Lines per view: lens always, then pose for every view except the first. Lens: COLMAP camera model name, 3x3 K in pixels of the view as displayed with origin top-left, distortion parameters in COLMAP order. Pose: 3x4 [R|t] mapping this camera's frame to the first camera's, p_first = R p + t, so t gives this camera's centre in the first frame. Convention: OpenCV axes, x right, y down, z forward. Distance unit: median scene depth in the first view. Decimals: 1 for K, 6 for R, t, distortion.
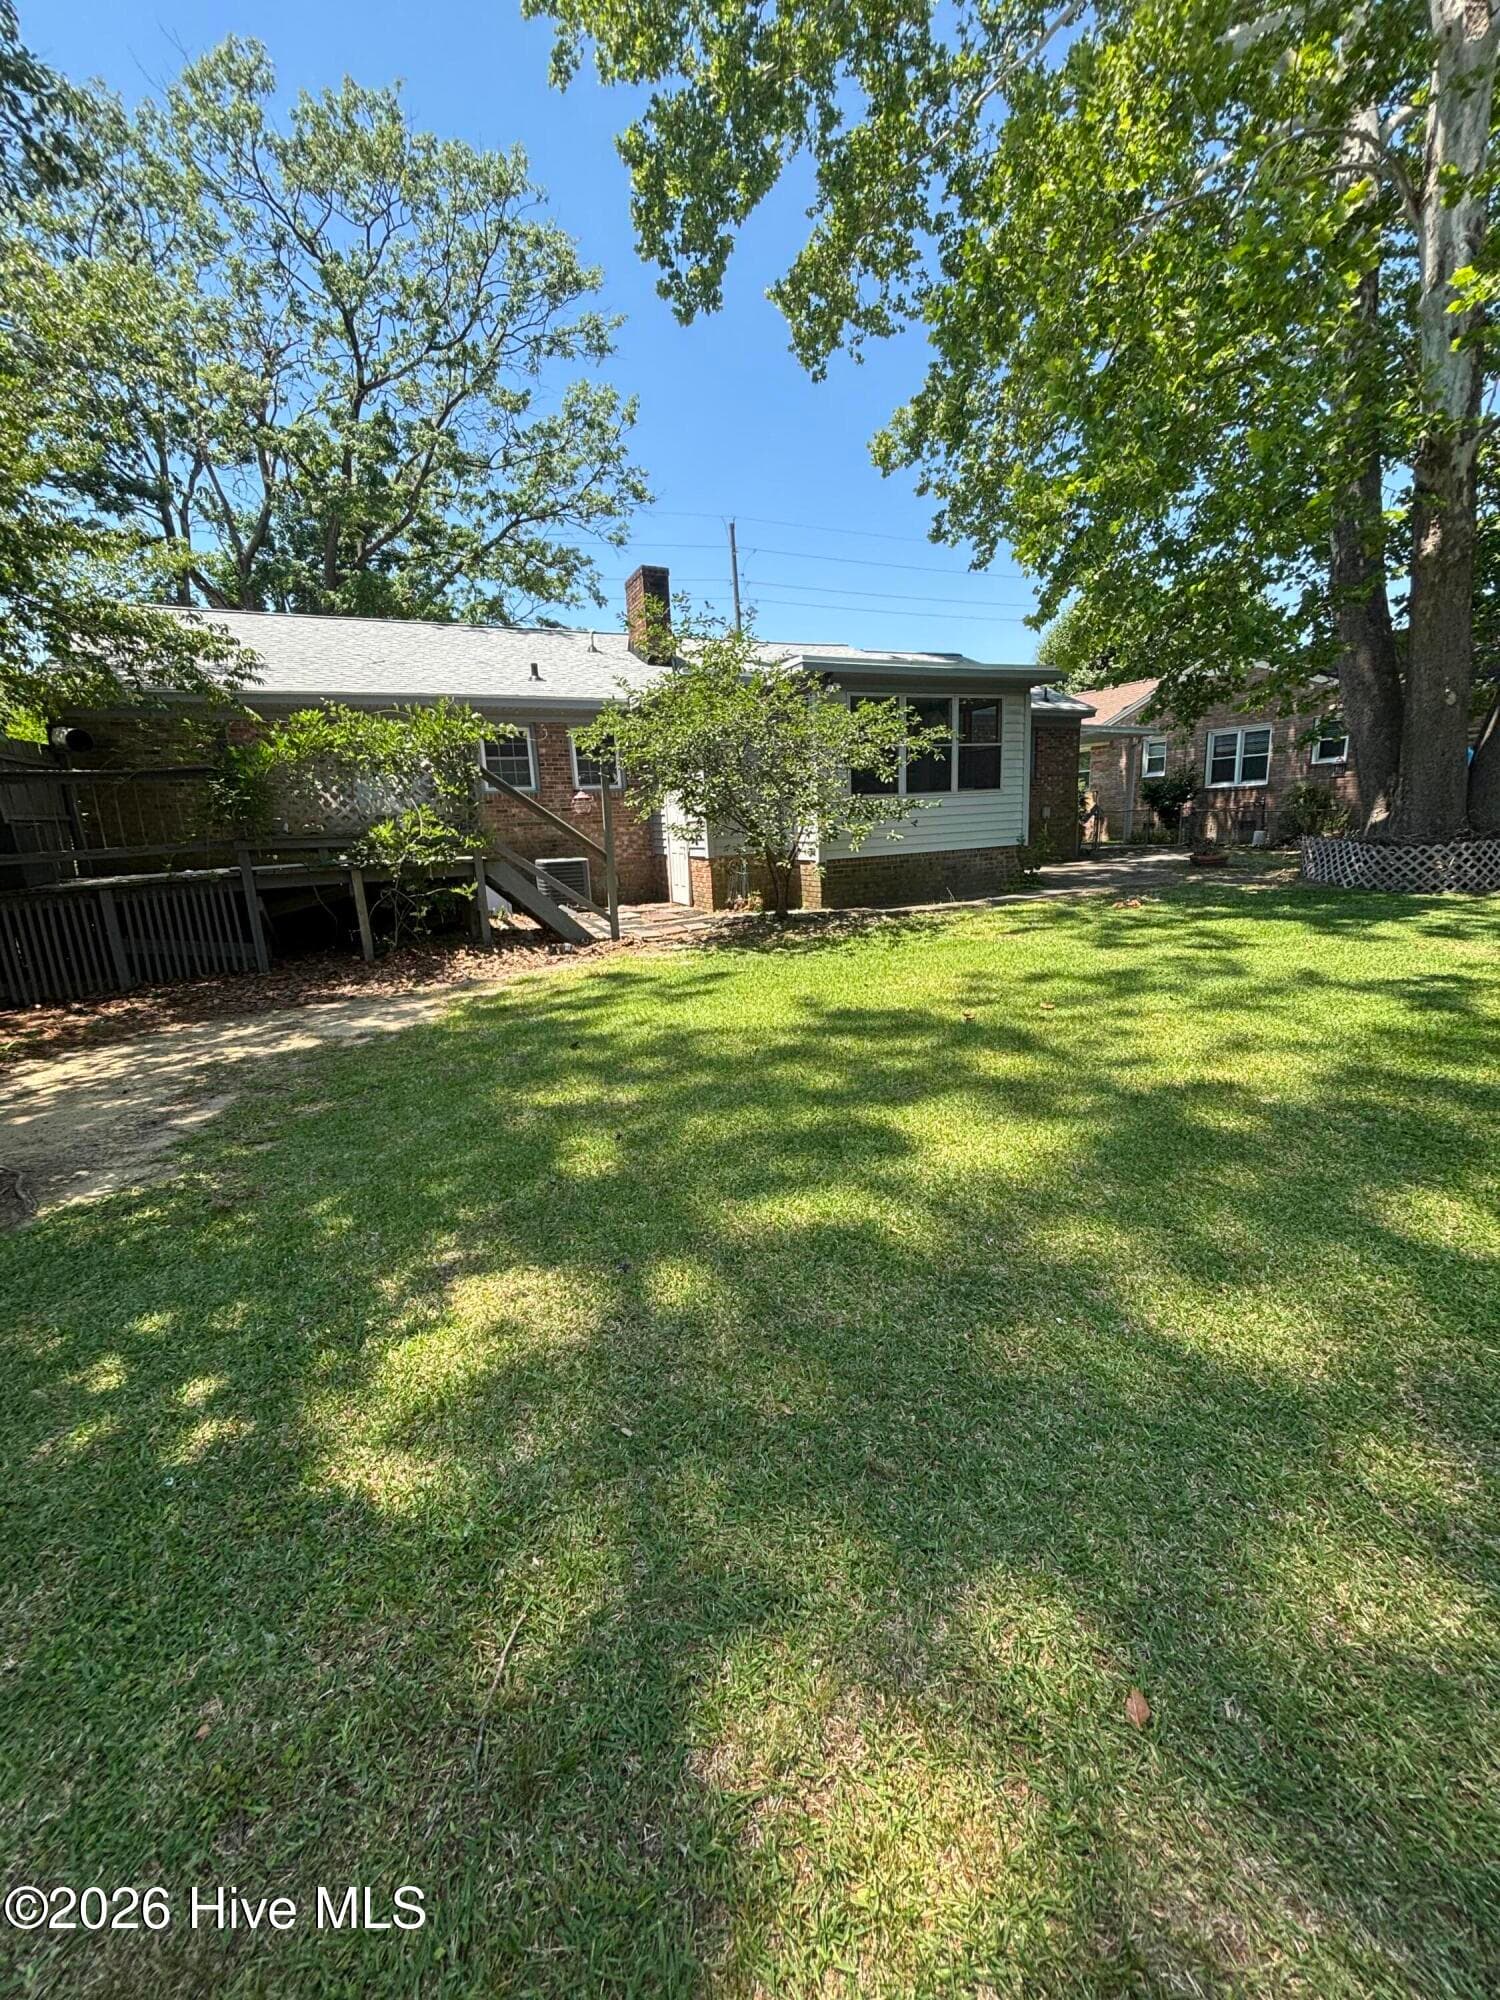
lens RADIAL K [[806.0, 0, 740.8], [0, 806.0, 998.3], [0, 0, 1]] dist [-0.000548, -0.000996]
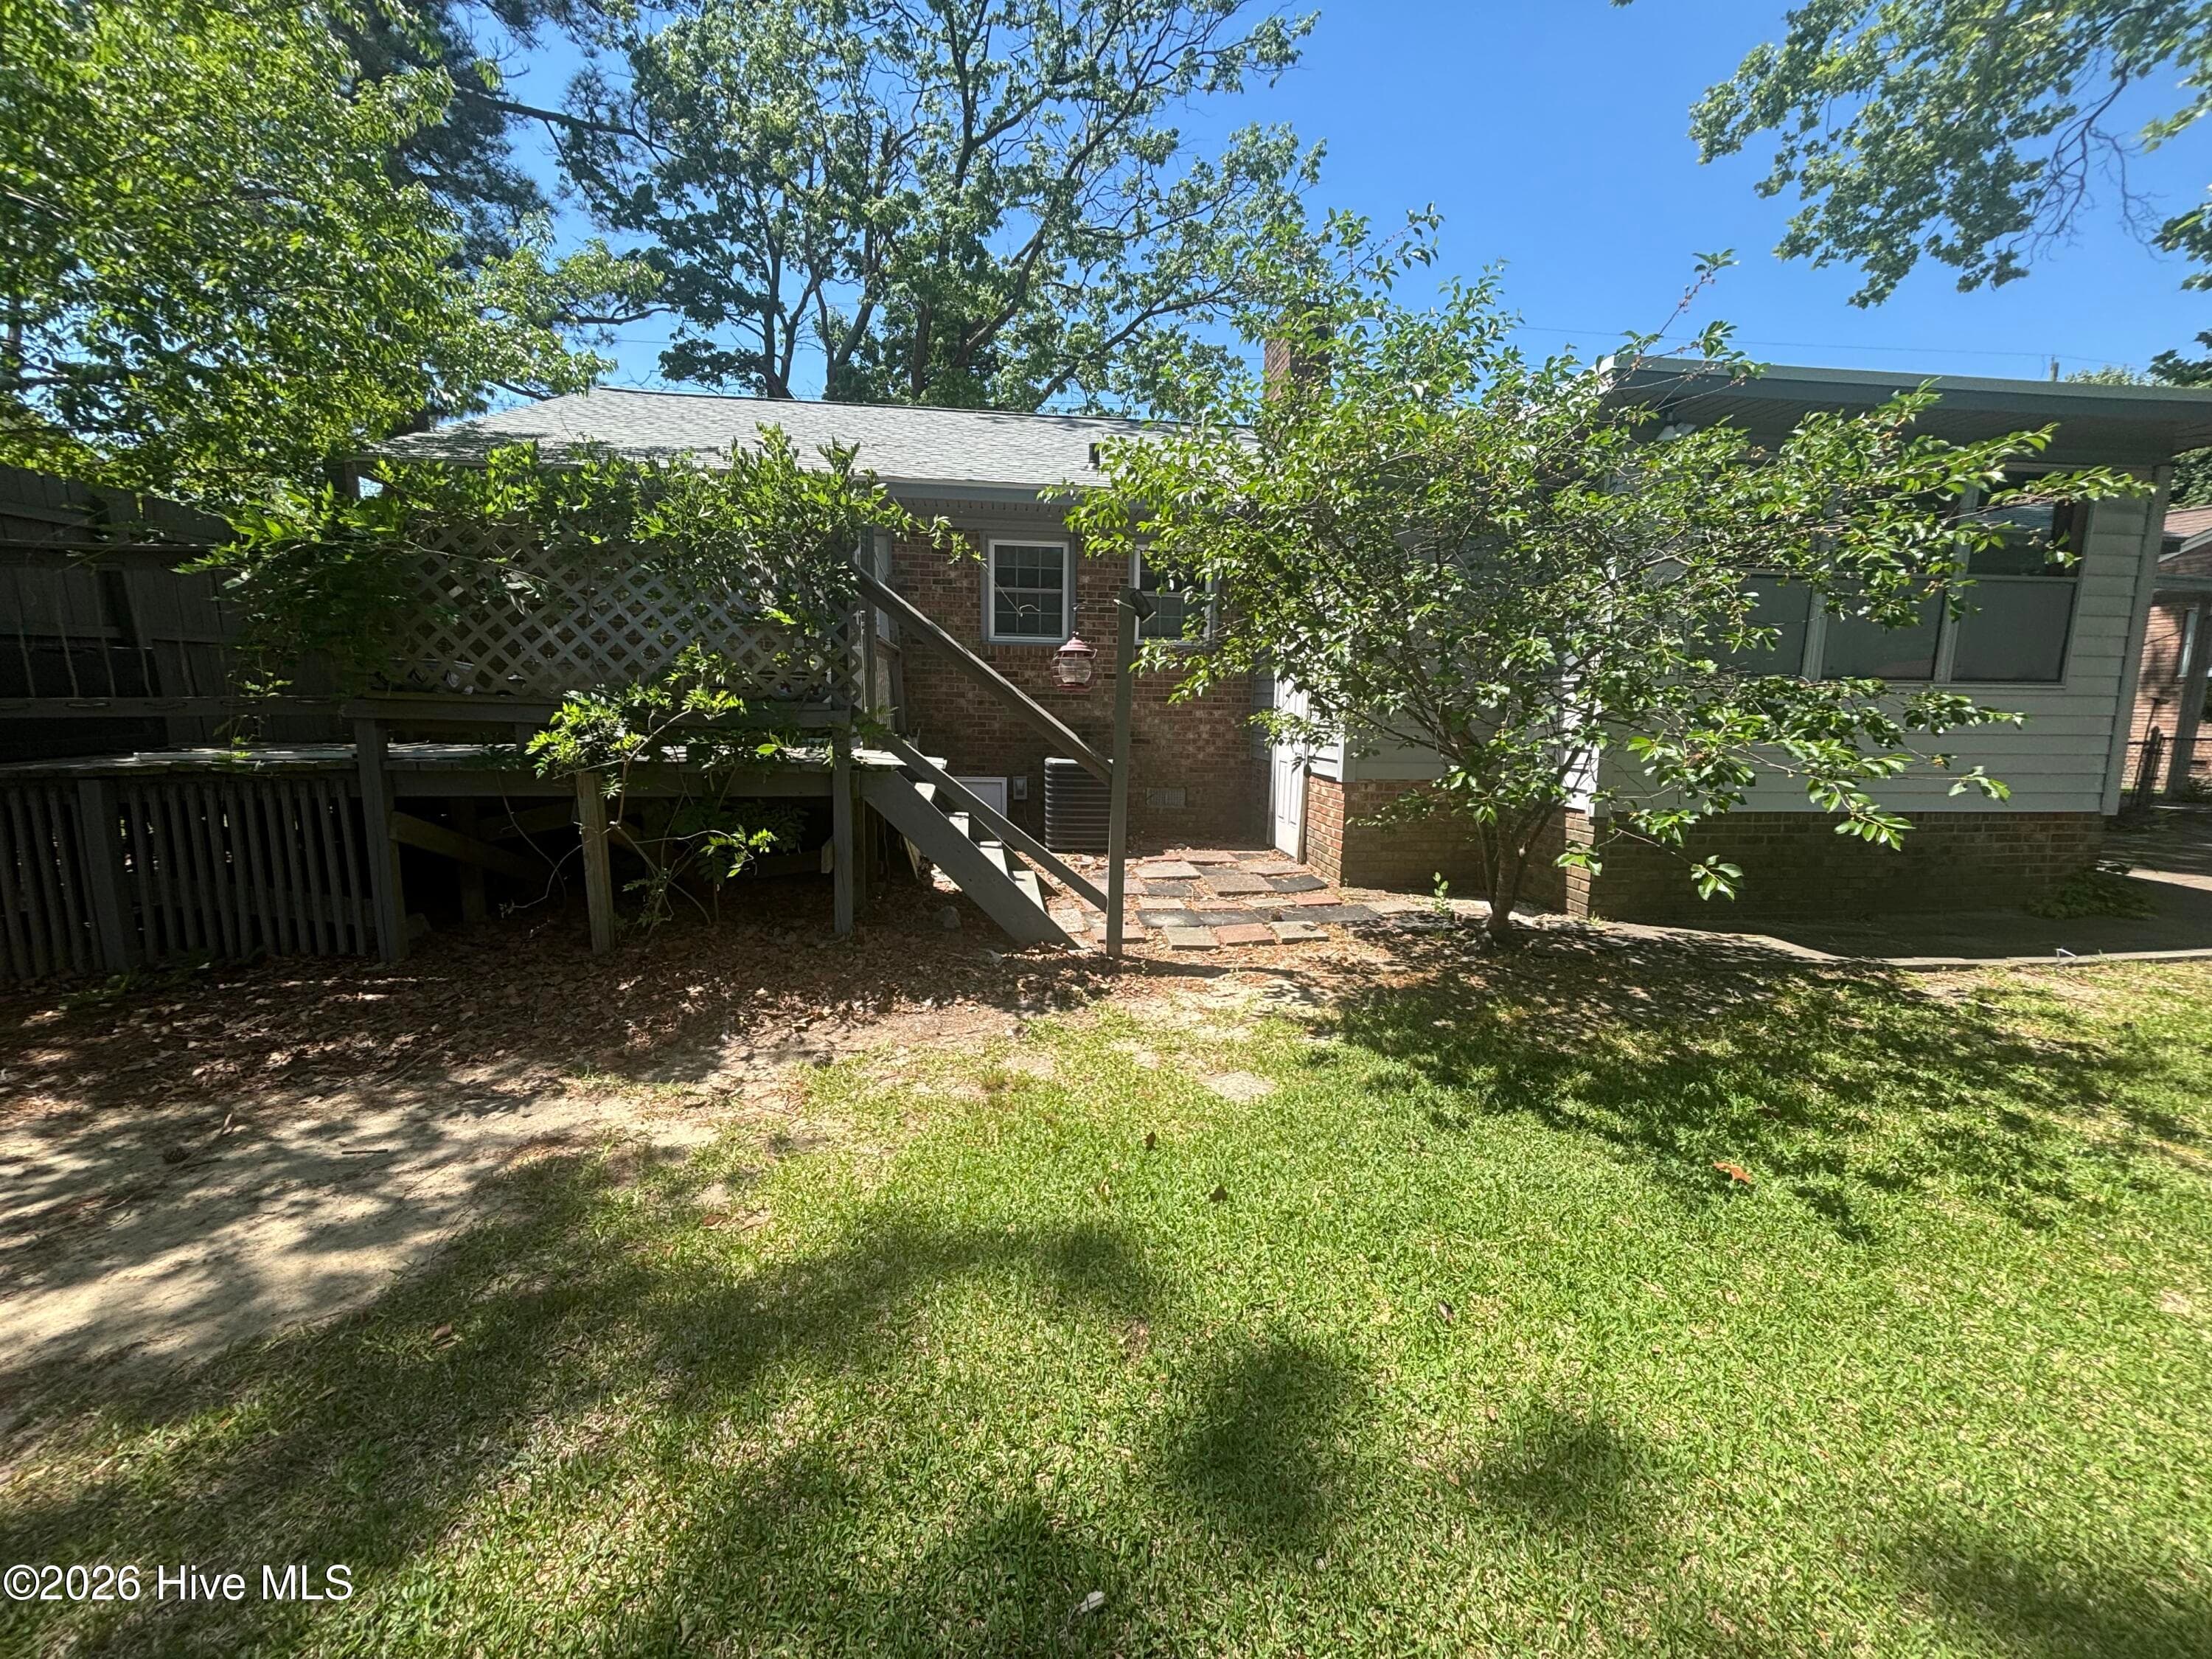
lens RADIAL K [[891.5, 0, 1149.4], [0, 891.5, 849.8], [0, 0, 1]] dist [-0.000548, -0.000996]
pose [[0.959919, 0.100474, -0.261648, -0.003256], [-0.113922, 0.992811, -0.036707, -0.081313], [0.256079, 0.065044, 0.964465, 0.356353]]
